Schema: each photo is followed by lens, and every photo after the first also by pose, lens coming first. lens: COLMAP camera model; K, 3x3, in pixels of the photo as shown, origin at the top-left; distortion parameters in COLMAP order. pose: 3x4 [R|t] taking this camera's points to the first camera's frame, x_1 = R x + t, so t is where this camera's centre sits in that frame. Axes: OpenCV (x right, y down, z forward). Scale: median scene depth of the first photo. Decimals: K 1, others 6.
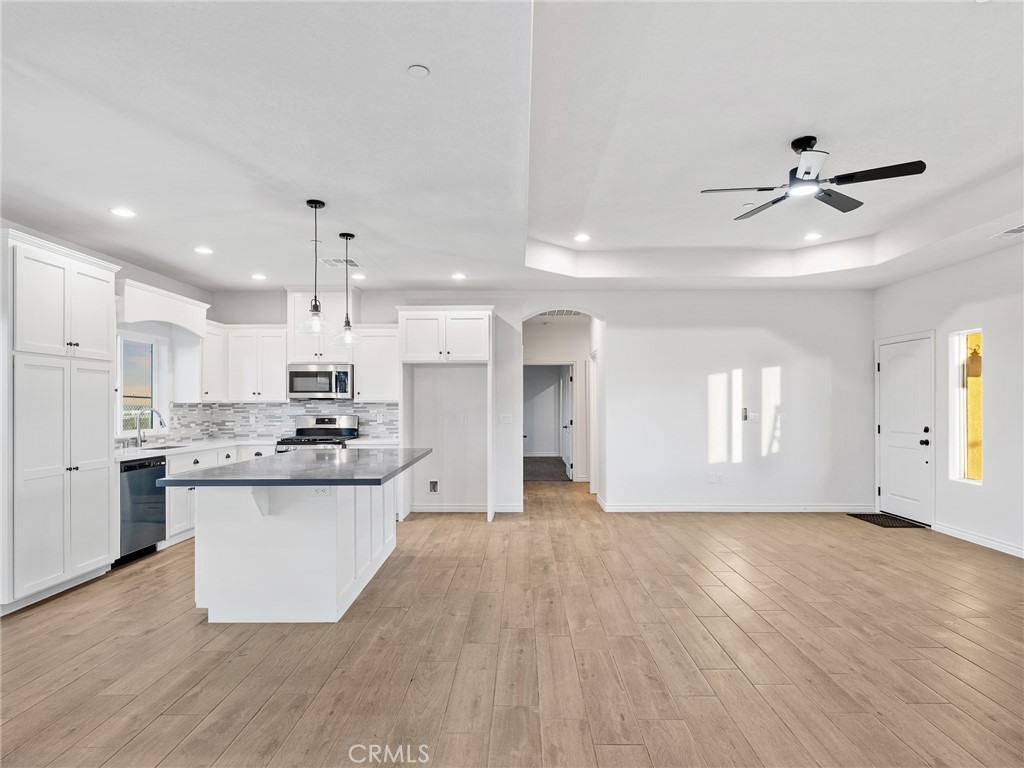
lens RADIAL K [[593.9, 0, 519.2], [0, 593.9, 403.4], [0, 0, 1]] dist [0.002323, 0.000089]
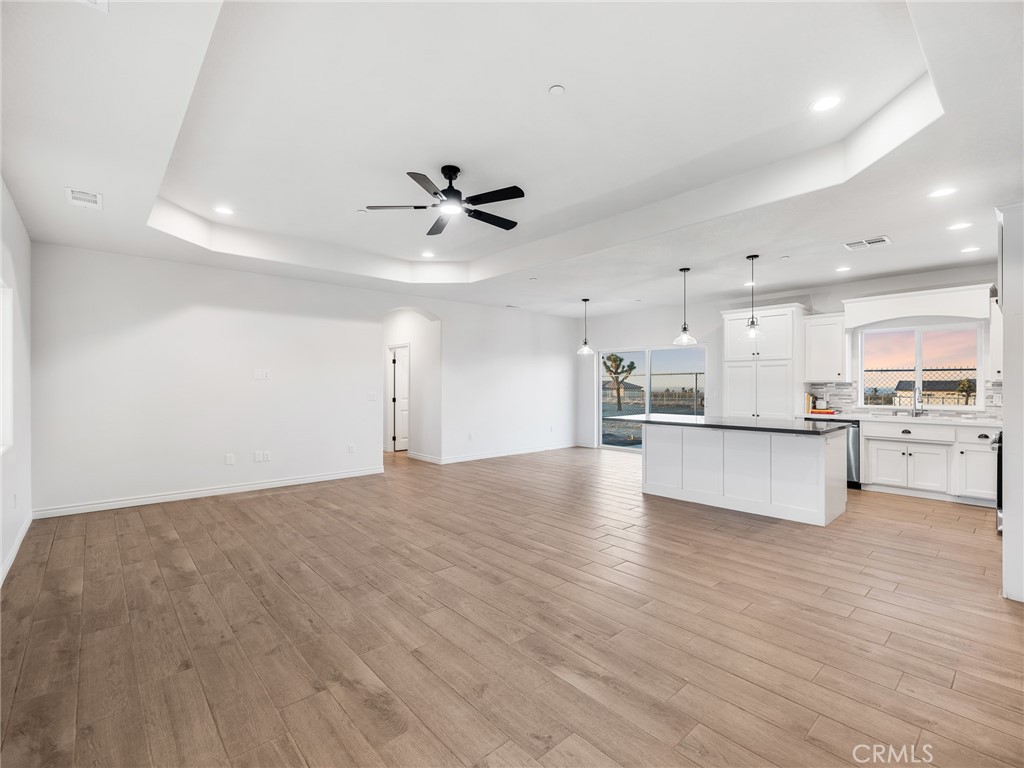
lens RADIAL K [[470.7, 0, 513.8], [0, 470.7, 383.2], [0, 0, 1]] dist [-0.001085, 0.000243]
pose [[-0.741345, 0.000559, -0.671124, 0.655171], [0.002759, 0.999994, -0.002215, 0.000703], [0.671118, -0.003494, -0.741342, 1.143176]]
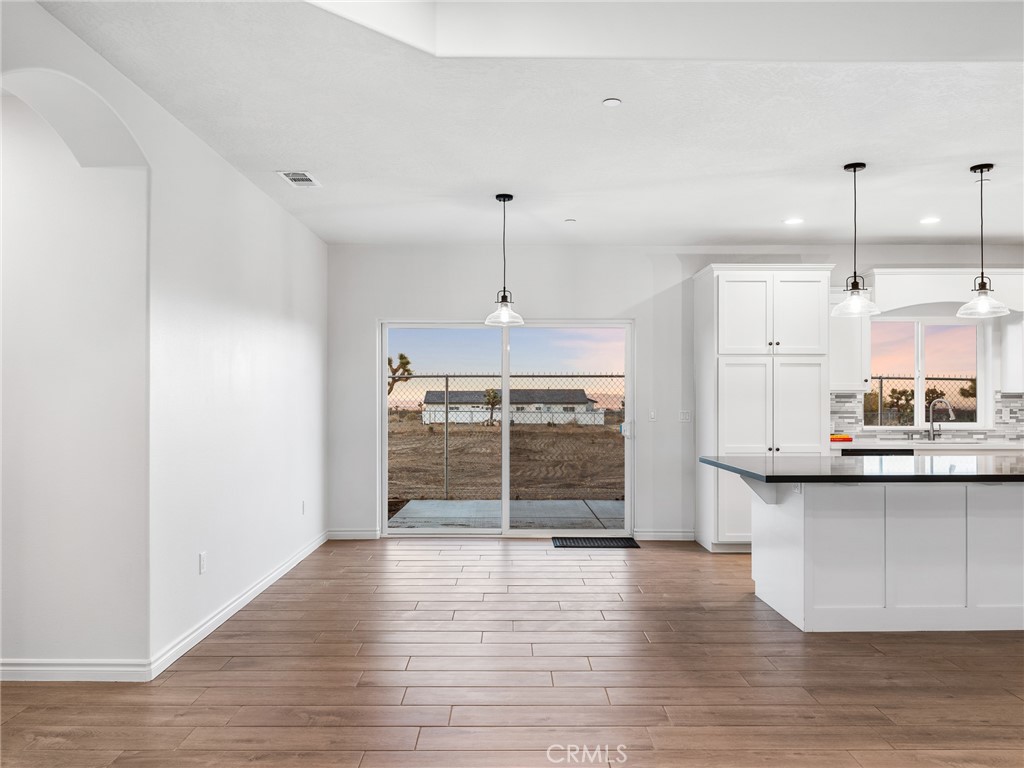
lens RADIAL K [[760.2, 0, 509.9], [0, 760.2, 393.8], [0, 0, 1]] dist [0.000008, -0.001714]
pose [[0.012213, 0.000575, -0.999925, 0.523158], [0.002161, 0.999997, 0.000602, -0.001656], [0.999923, -0.002169, 0.012211, 0.321013]]
